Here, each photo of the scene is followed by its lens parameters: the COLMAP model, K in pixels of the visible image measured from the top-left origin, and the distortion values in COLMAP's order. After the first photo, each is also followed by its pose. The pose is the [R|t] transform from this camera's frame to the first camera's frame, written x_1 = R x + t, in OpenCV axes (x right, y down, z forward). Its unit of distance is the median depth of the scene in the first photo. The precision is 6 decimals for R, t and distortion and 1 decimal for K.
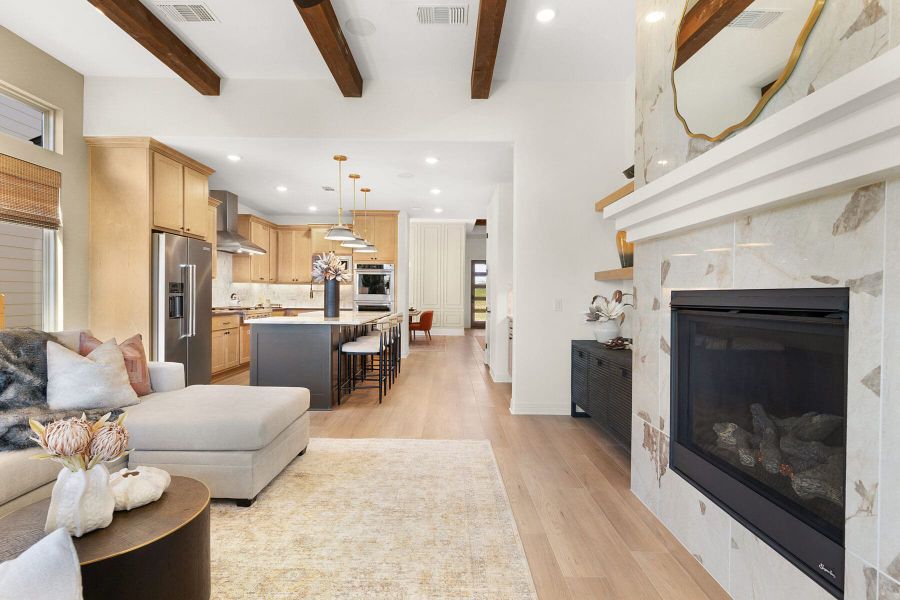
lens RADIAL K [[436.9, 0, 447.8], [0, 436.9, 302.5], [0, 0, 1]] dist [0.011058, 0.000215]
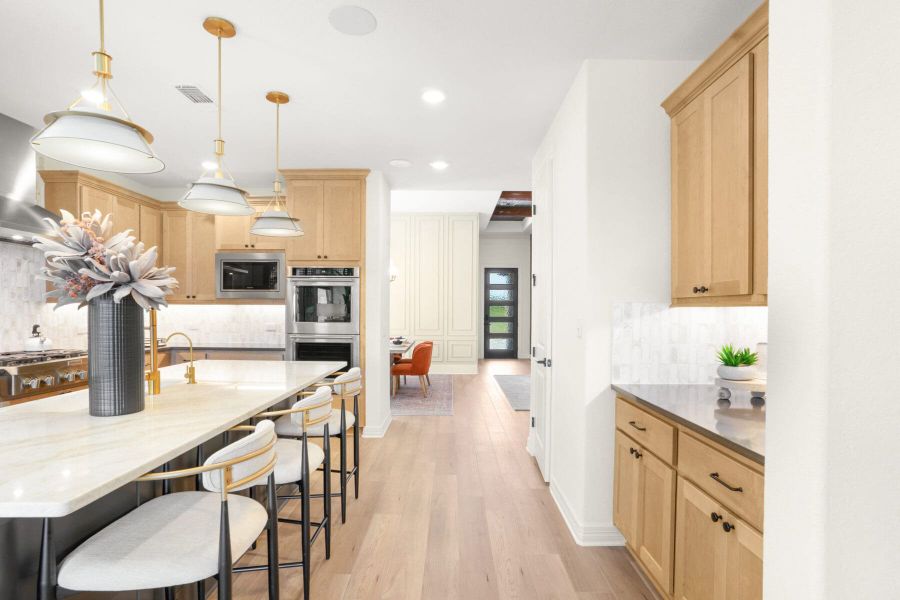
lens RADIAL K [[457.1, 0, 445.4], [0, 457.1, 310.9], [0, 0, 1]] dist [-0.022288, 0.000496]
pose [[0.999920, -0.005133, -0.011564, -0.014187], [0.004965, 0.999882, -0.014537, -0.038177], [0.011637, 0.014479, 0.999827, 0.698657]]
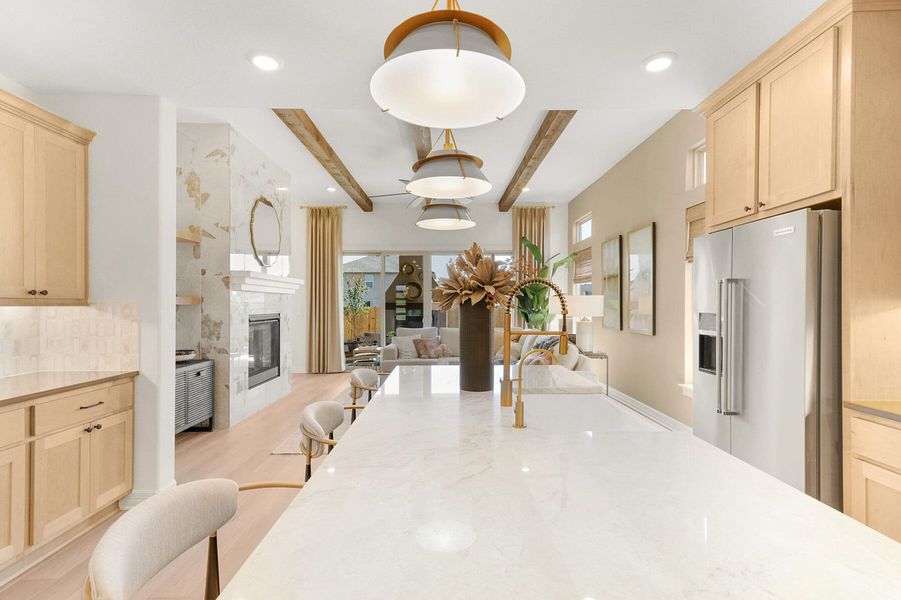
lens RADIAL K [[429.2, 0, 447.4], [0, 429.2, 301.7], [0, 0, 1]] dist [0.001978, -0.000230]
pose [[-0.999939, -0.010043, -0.004560, -0.248658], [-0.010100, 0.999871, 0.012524, -0.061840], [0.004434, 0.012569, -0.999911, 1.496135]]
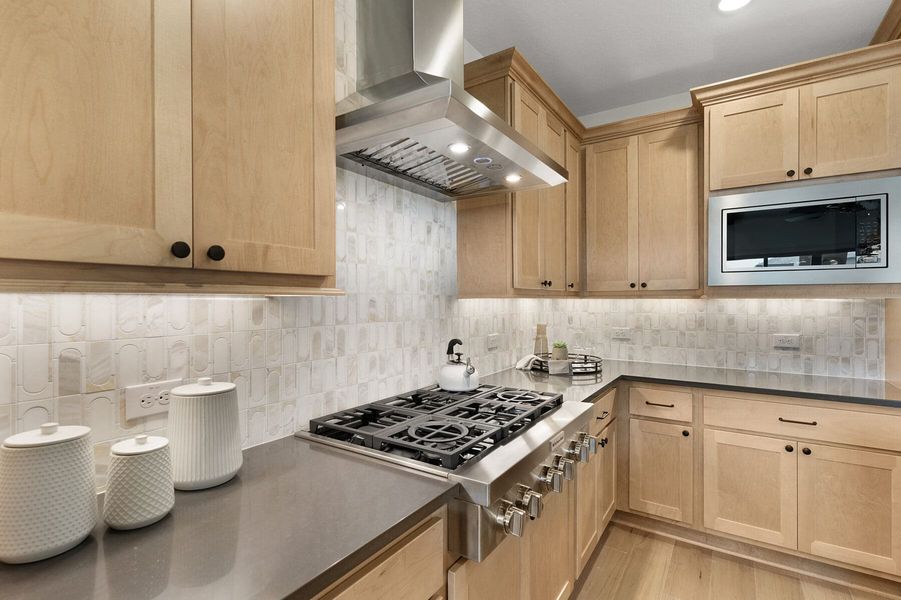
lens RADIAL K [[435.9, 0, 451.8], [0, 435.9, 297.0], [0, 0, 1]] dist [0.011350, 0.000146]
pose [[0.839477, -0.015050, -0.543186, -0.489734], [0.000265, 0.999628, -0.027288, -0.056712], [0.543395, 0.022764, 0.839169, 1.103242]]
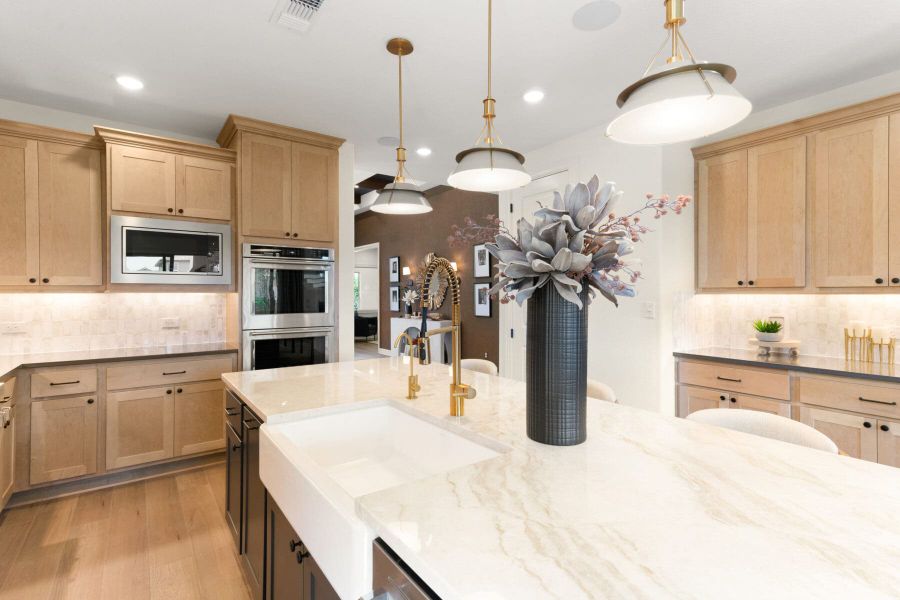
lens RADIAL K [[435.4, 0, 451.2], [0, 435.4, 297.0], [0, 0, 1]] dist [0.011350, 0.000146]
pose [[0.811874, -0.015450, 0.583629, -0.485423], [0.020666, 0.999784, -0.002282, -0.050854], [-0.583467, 0.013913, 0.812018, 0.873284]]
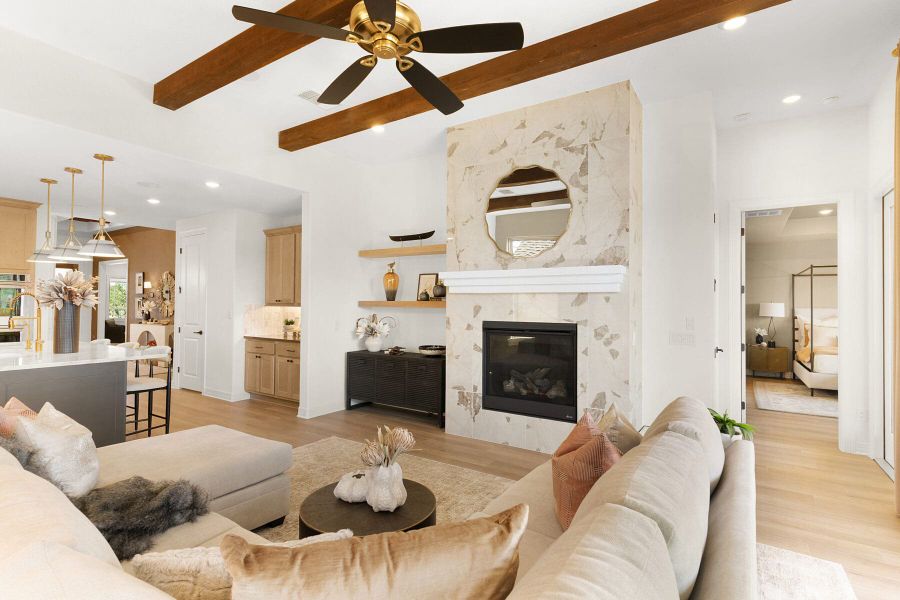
lens RADIAL K [[435.4, 0, 451.2], [0, 435.4, 297.0], [0, 0, 1]] dist [0.011350, 0.000146]
pose [[0.555519, 0.011756, 0.831421, -0.559880], [0.010734, 0.999715, -0.021308, -0.042663], [-0.831435, 0.020762, 0.555235, 0.000385]]
